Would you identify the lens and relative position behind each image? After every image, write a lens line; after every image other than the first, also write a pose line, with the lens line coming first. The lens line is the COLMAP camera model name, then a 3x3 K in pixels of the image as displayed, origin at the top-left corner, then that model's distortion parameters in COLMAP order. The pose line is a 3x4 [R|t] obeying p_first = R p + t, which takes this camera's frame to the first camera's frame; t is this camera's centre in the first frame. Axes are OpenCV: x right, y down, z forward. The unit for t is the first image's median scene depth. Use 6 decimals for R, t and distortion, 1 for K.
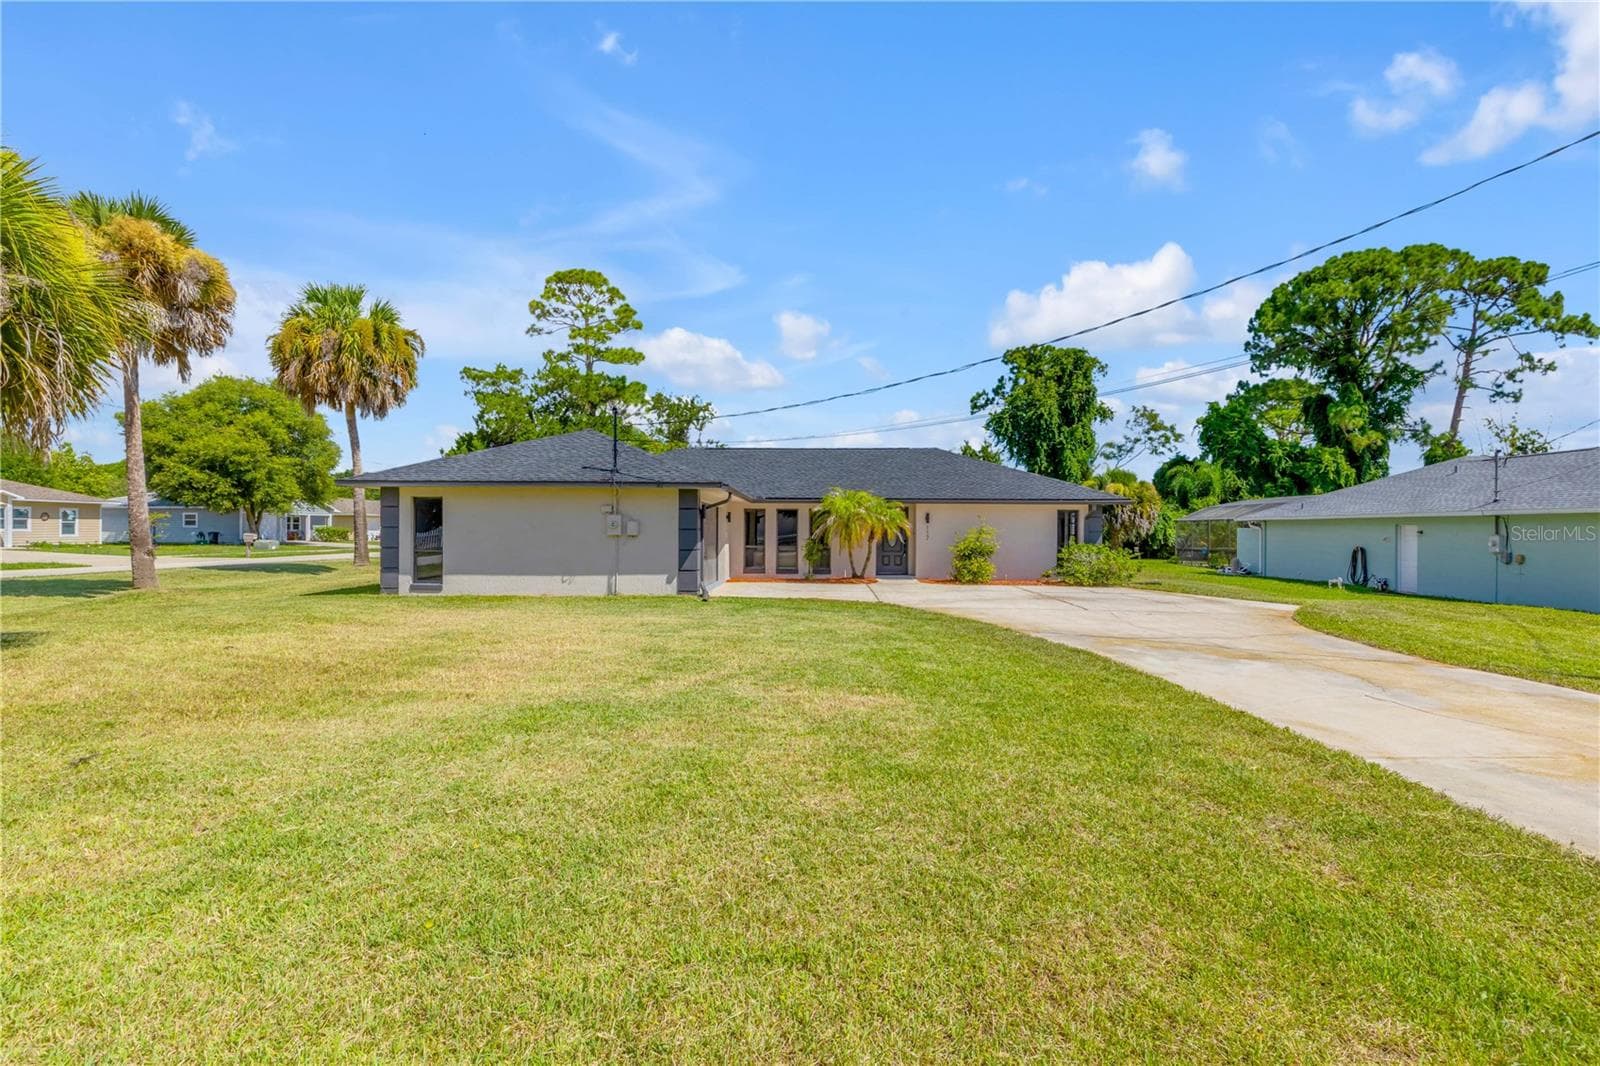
lens RADIAL K [[723.3, 0, 797.1], [0, 723.3, 535.5], [0, 0, 1]] dist [0.002052, 0.000365]
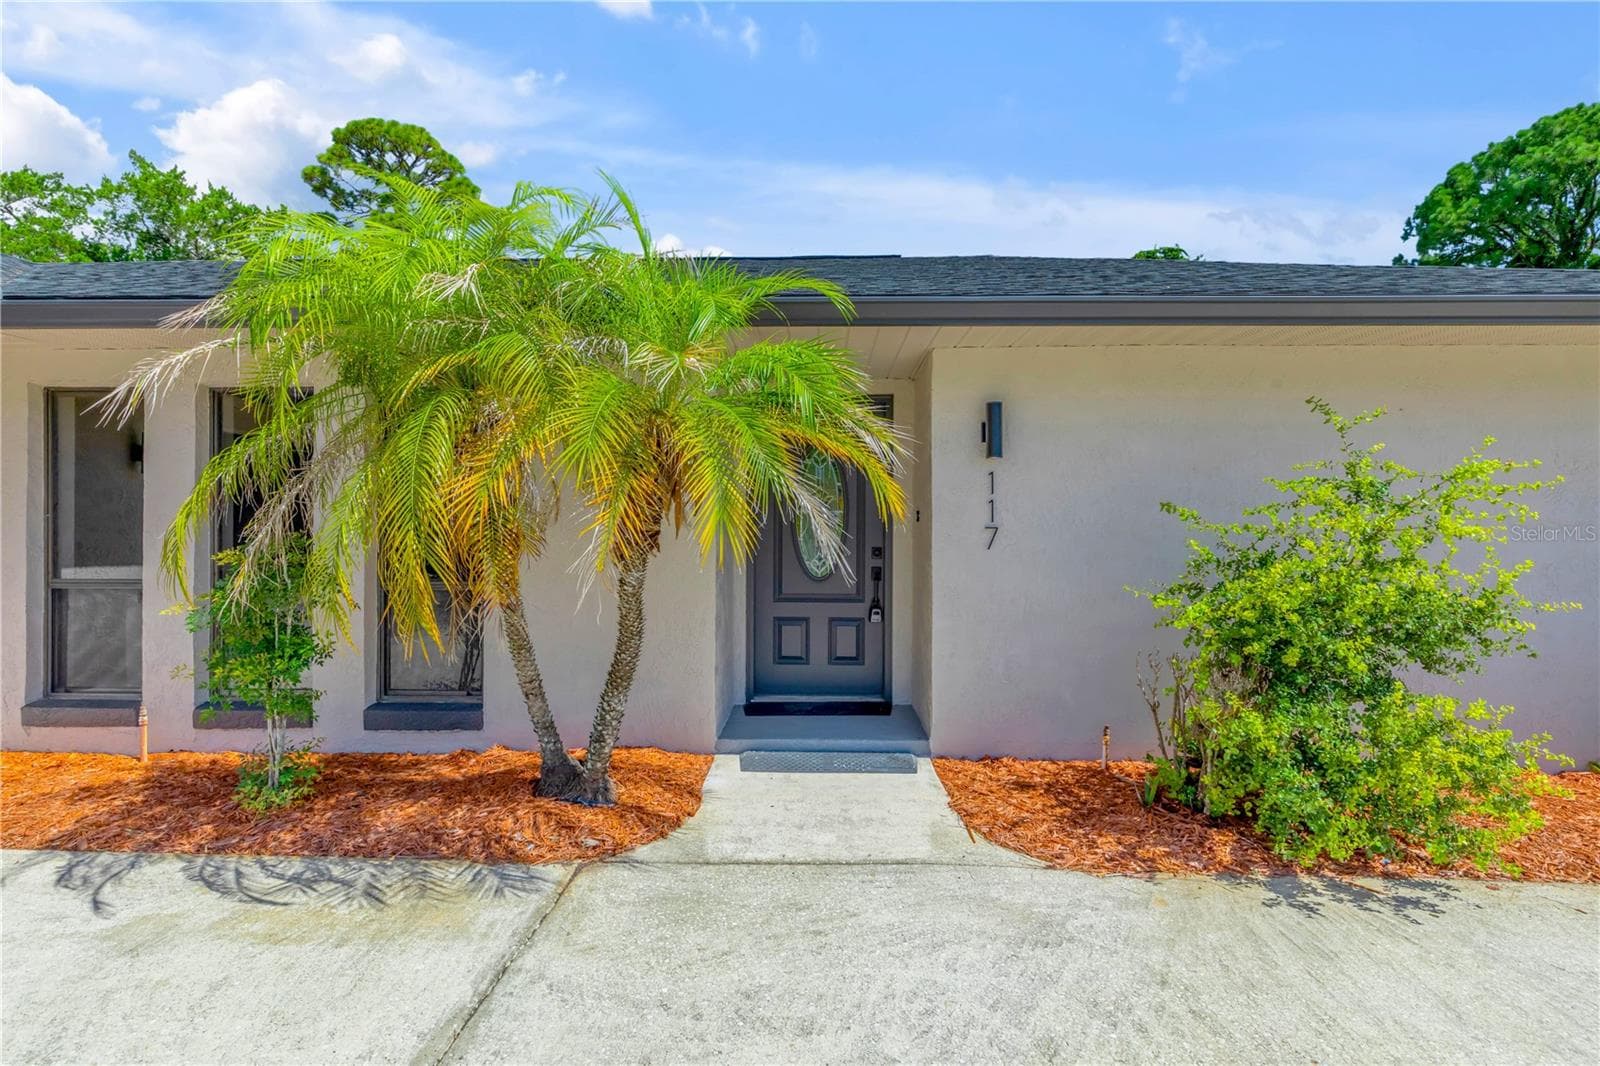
lens RADIAL K [[735.8, 0, 800.0], [0, 735.8, 533.0], [0, 0, 1]] dist [-0.000466, -0.000156]
pose [[0.999966, -0.000759, 0.008180, 0.066452], [0.000836, 0.999956, -0.009375, 0.002055], [-0.008172, 0.009382, 0.999923, 0.417941]]
